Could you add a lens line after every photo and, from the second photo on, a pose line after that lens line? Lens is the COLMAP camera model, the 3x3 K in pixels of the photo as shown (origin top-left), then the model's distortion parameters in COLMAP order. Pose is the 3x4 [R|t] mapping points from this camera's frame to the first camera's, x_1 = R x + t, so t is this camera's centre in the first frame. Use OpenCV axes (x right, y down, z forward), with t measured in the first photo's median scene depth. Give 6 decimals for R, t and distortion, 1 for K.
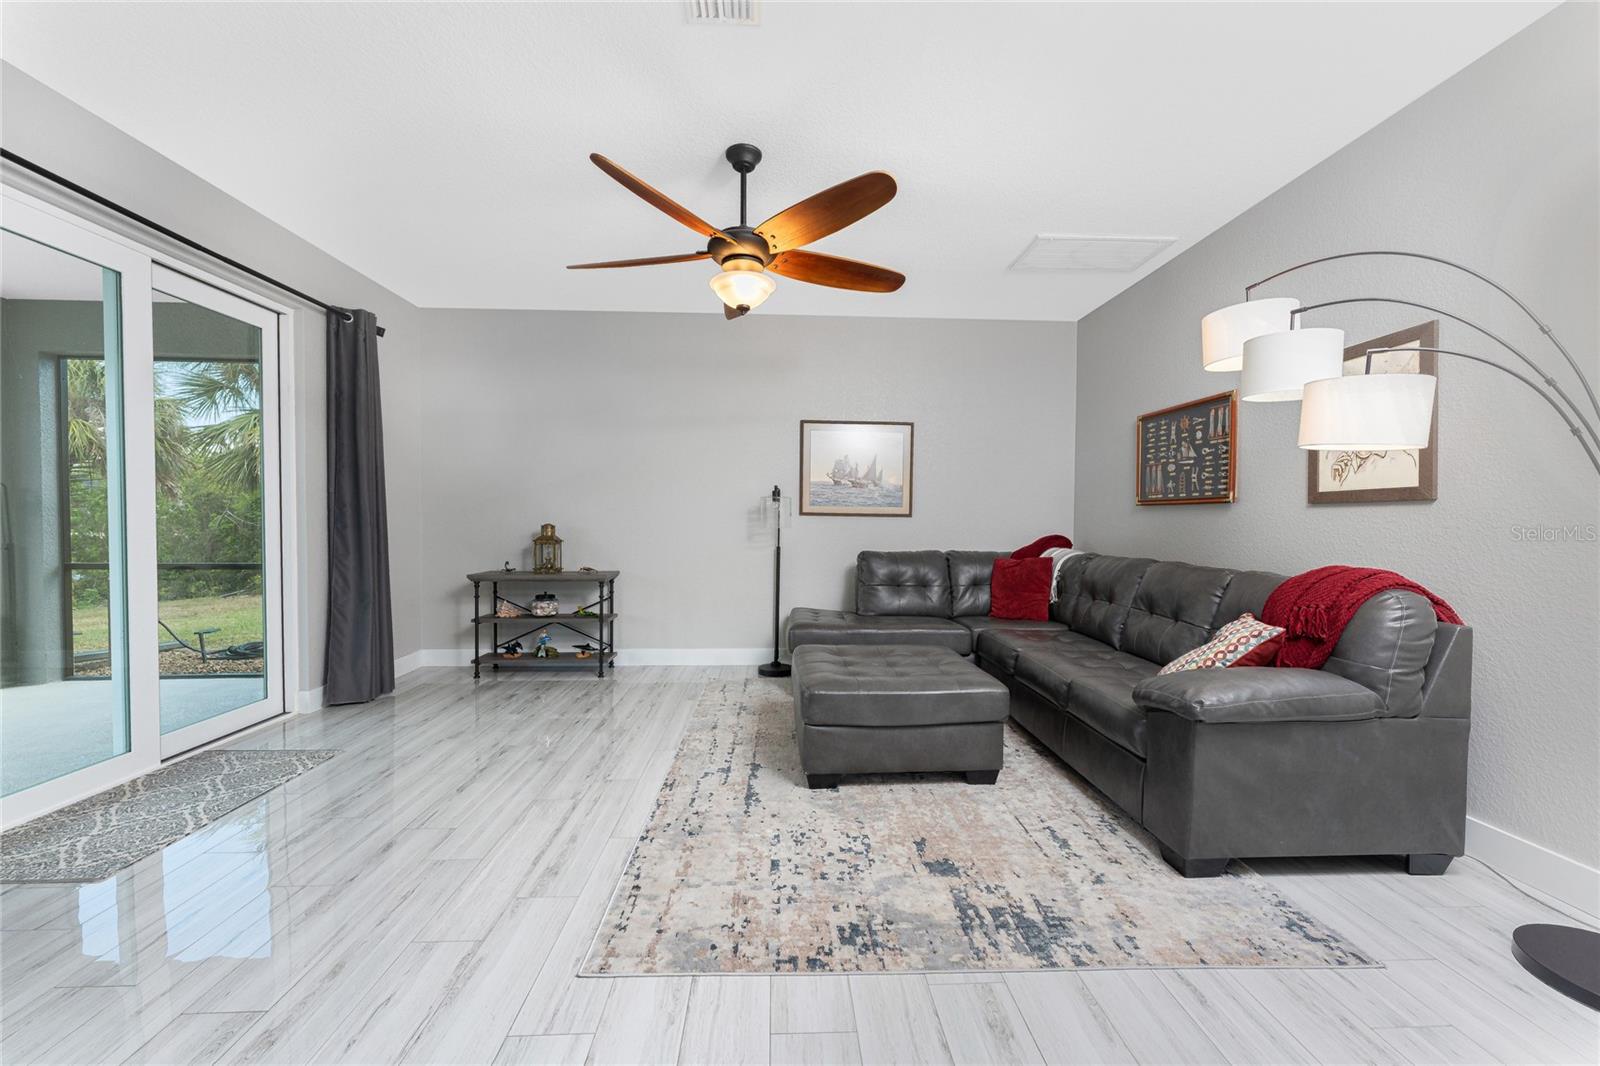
lens RADIAL K [[635.6, 0, 810.8], [0, 635.6, 537.3], [0, 0, 1]] dist [0.000586, -0.000088]
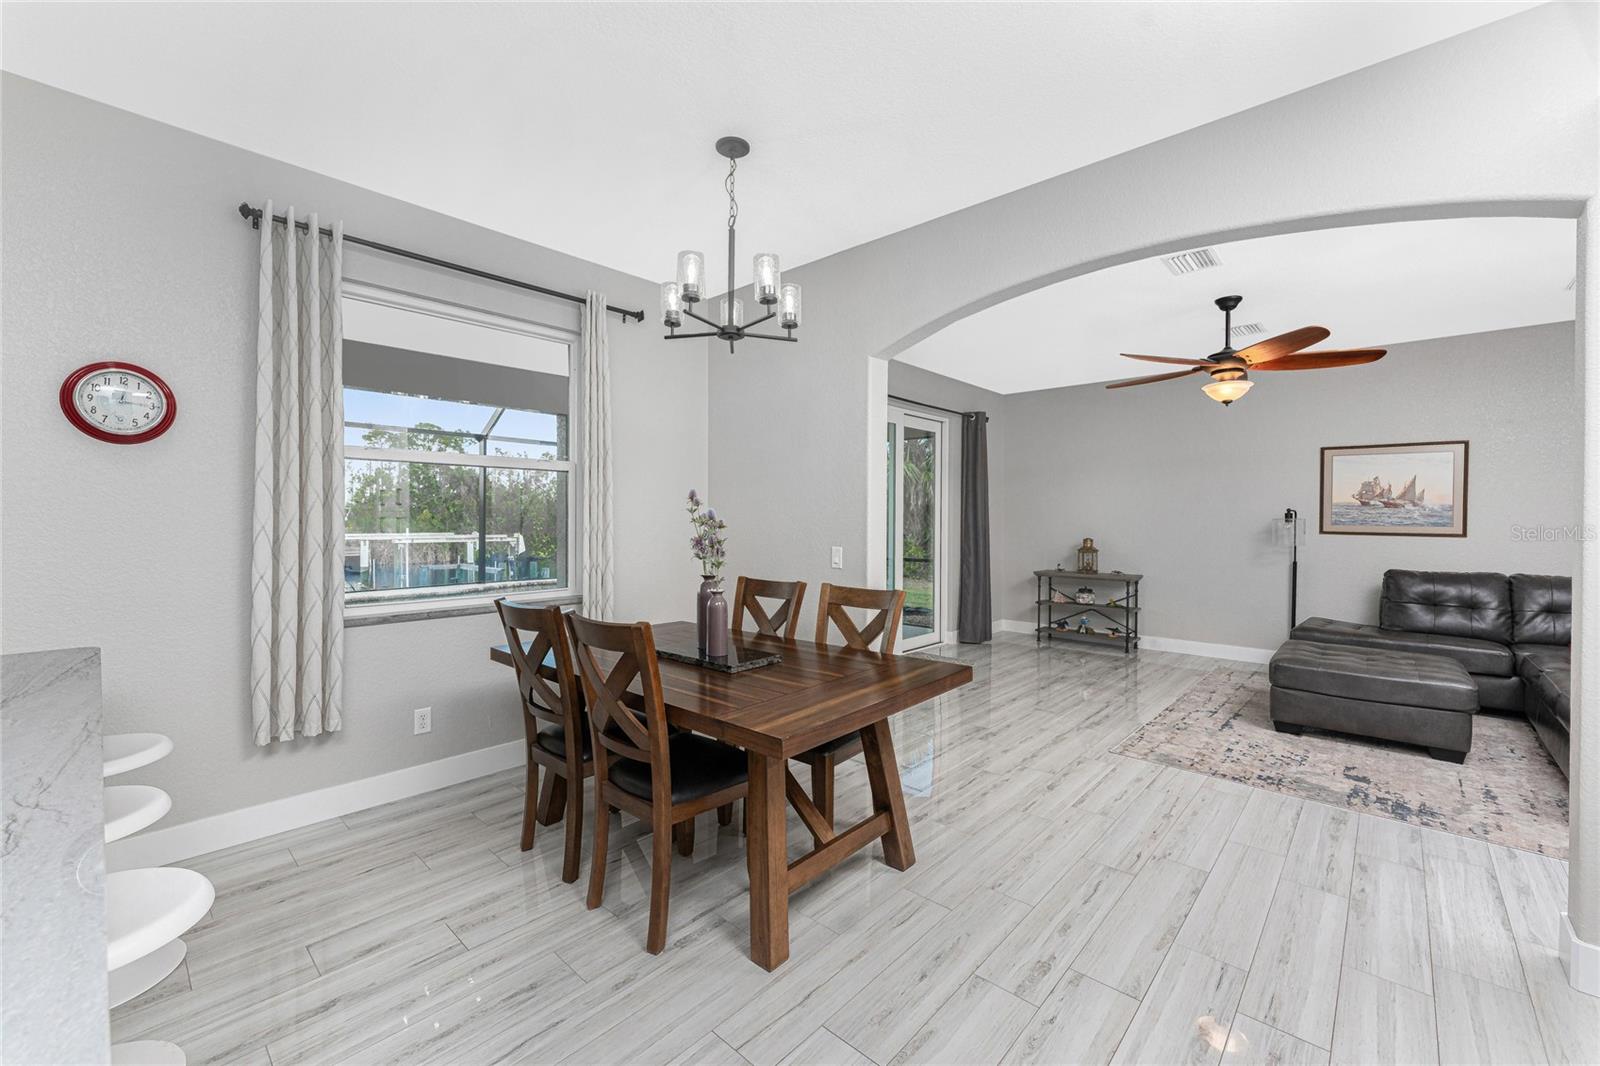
lens RADIAL K [[657.6, 0, 797.8], [0, 657.6, 522.0], [0, 0, 1]] dist [-0.000458, 0.000329]
pose [[0.702027, 0.000370, -0.712150, 0.198249], [-0.019185, 0.999647, -0.018393, -0.020929], [0.711892, 0.026575, 0.701786, -0.554238]]
